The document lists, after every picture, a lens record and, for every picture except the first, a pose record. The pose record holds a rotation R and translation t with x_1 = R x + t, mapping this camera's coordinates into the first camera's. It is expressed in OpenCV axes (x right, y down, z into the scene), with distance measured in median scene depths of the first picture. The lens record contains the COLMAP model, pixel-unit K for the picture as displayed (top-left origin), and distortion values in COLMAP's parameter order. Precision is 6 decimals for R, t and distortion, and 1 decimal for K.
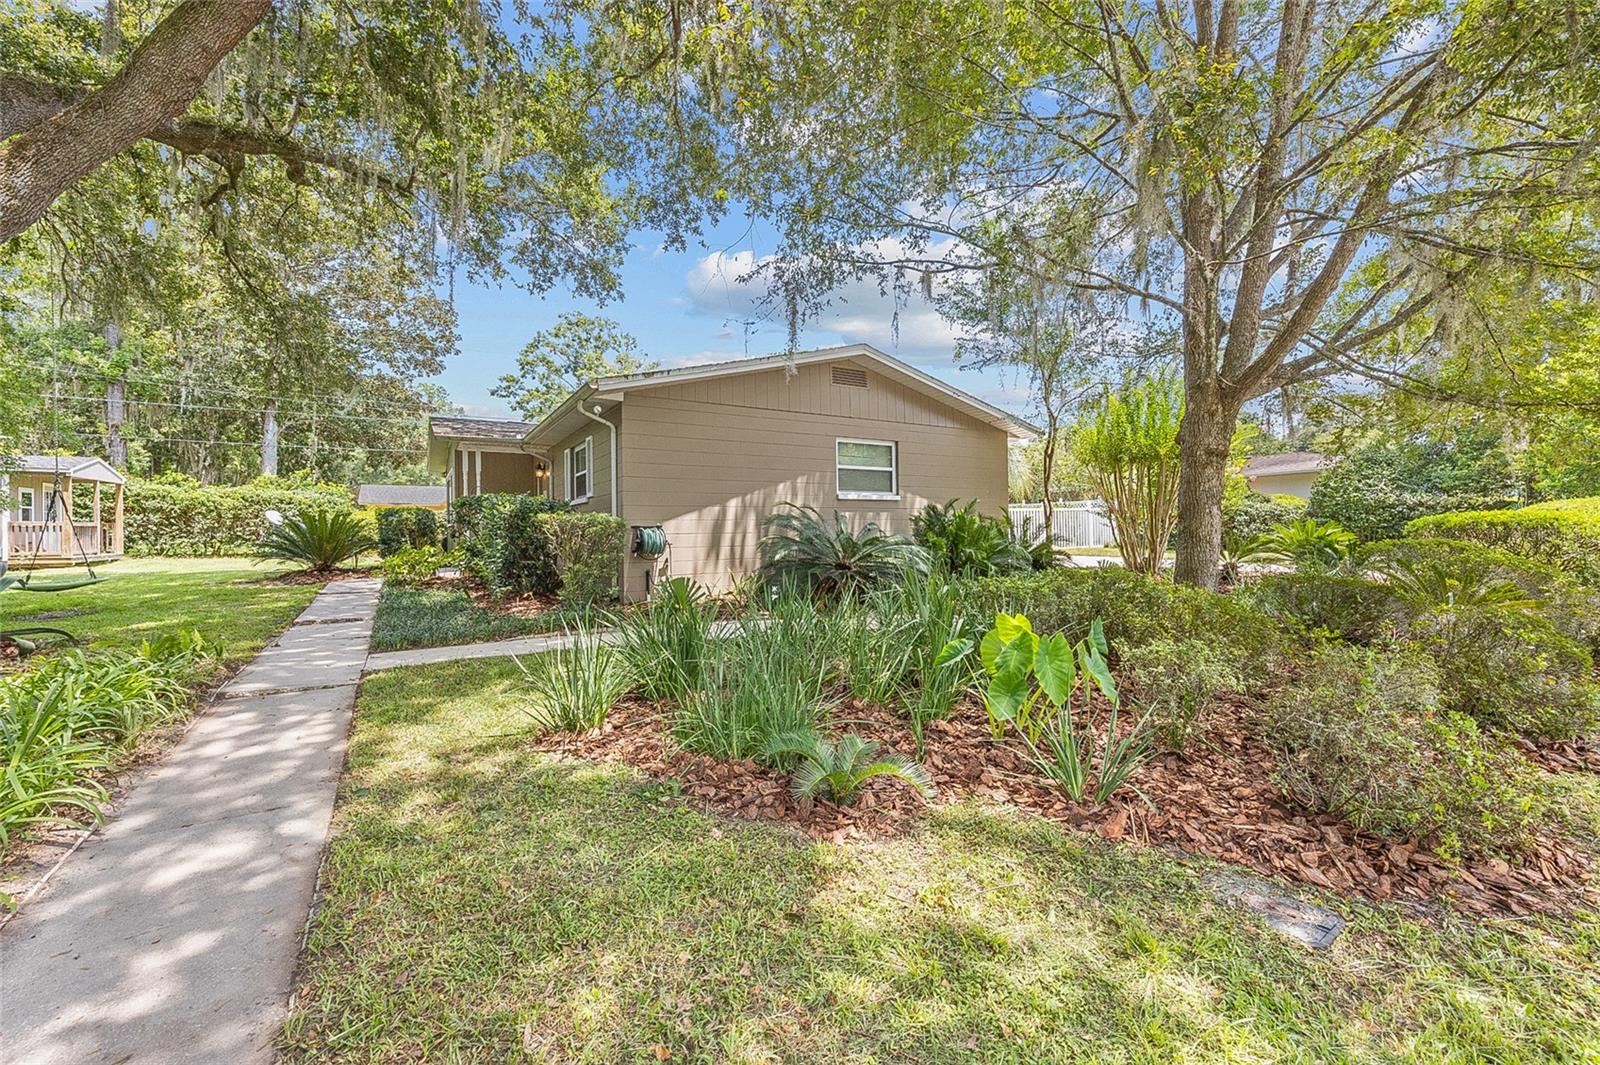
lens RADIAL K [[645.3, 0, 801.8], [0, 645.3, 538.9], [0, 0, 1]] dist [-0.004791, -0.000498]
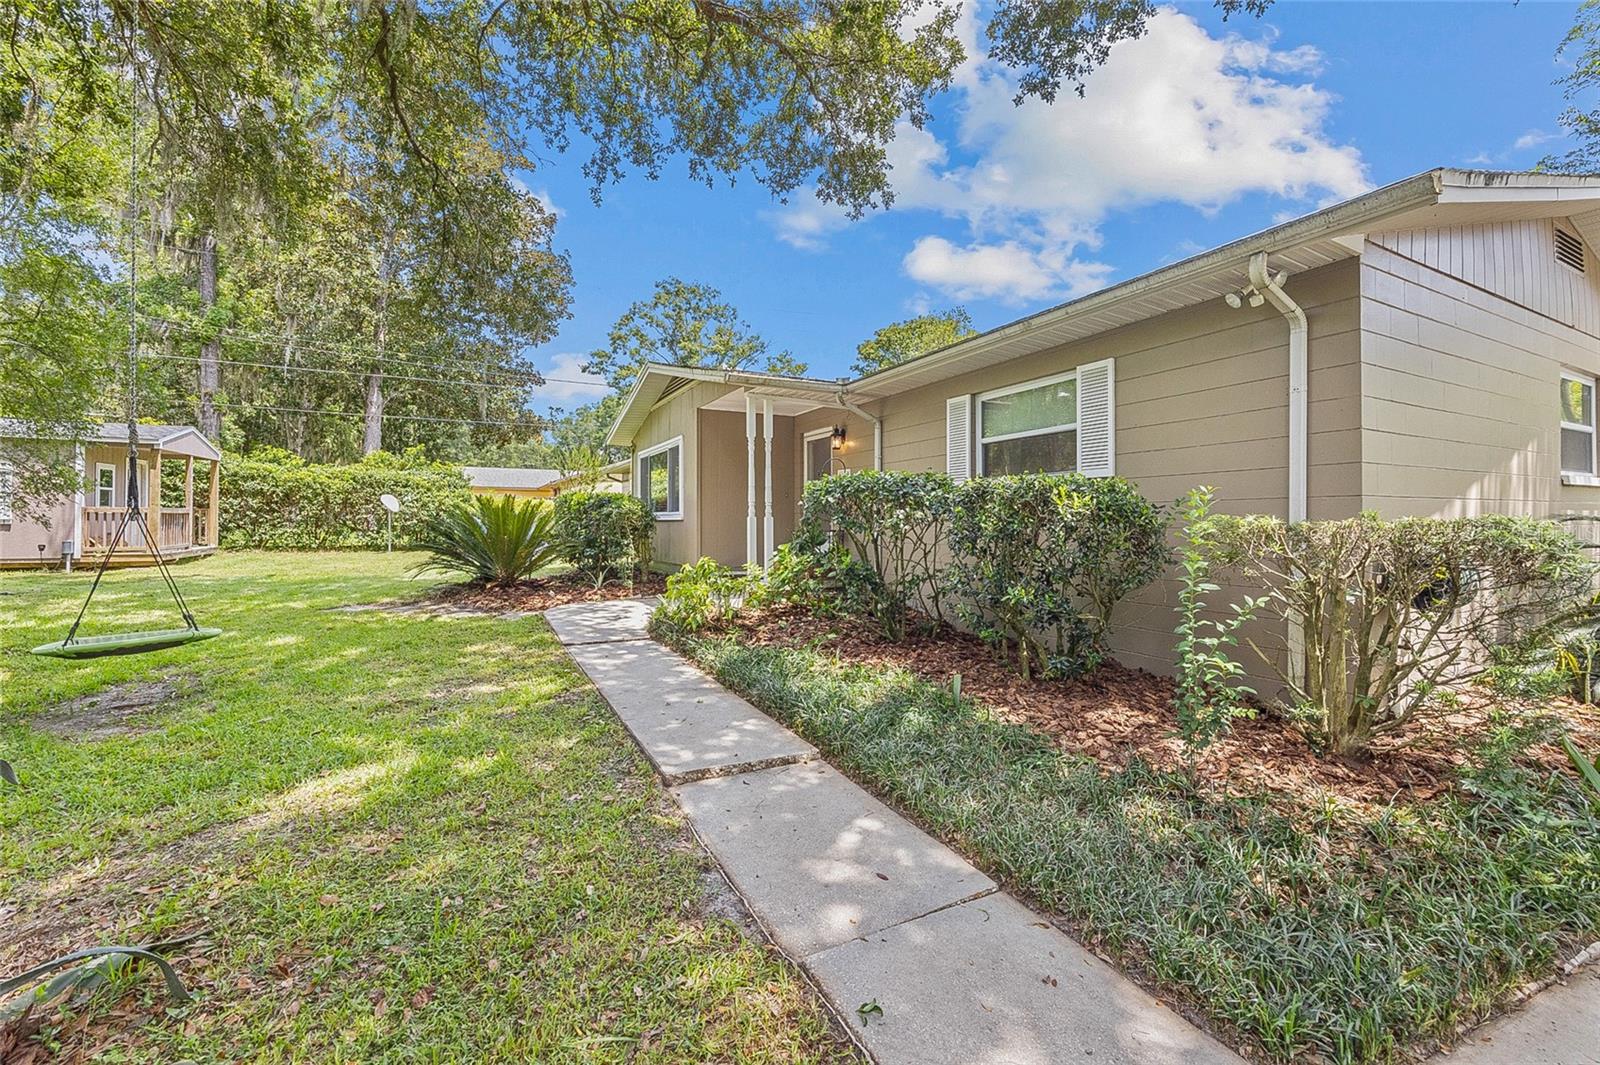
lens RADIAL K [[645.3, 0, 799.0], [0, 645.3, 519.5], [0, 0, 1]] dist [-0.004791, -0.000498]
pose [[0.997775, 0.010424, -0.065857, -0.252400], [-0.010972, 0.999908, -0.007967, -0.011875], [0.065768, 0.008672, 0.997797, 0.220391]]
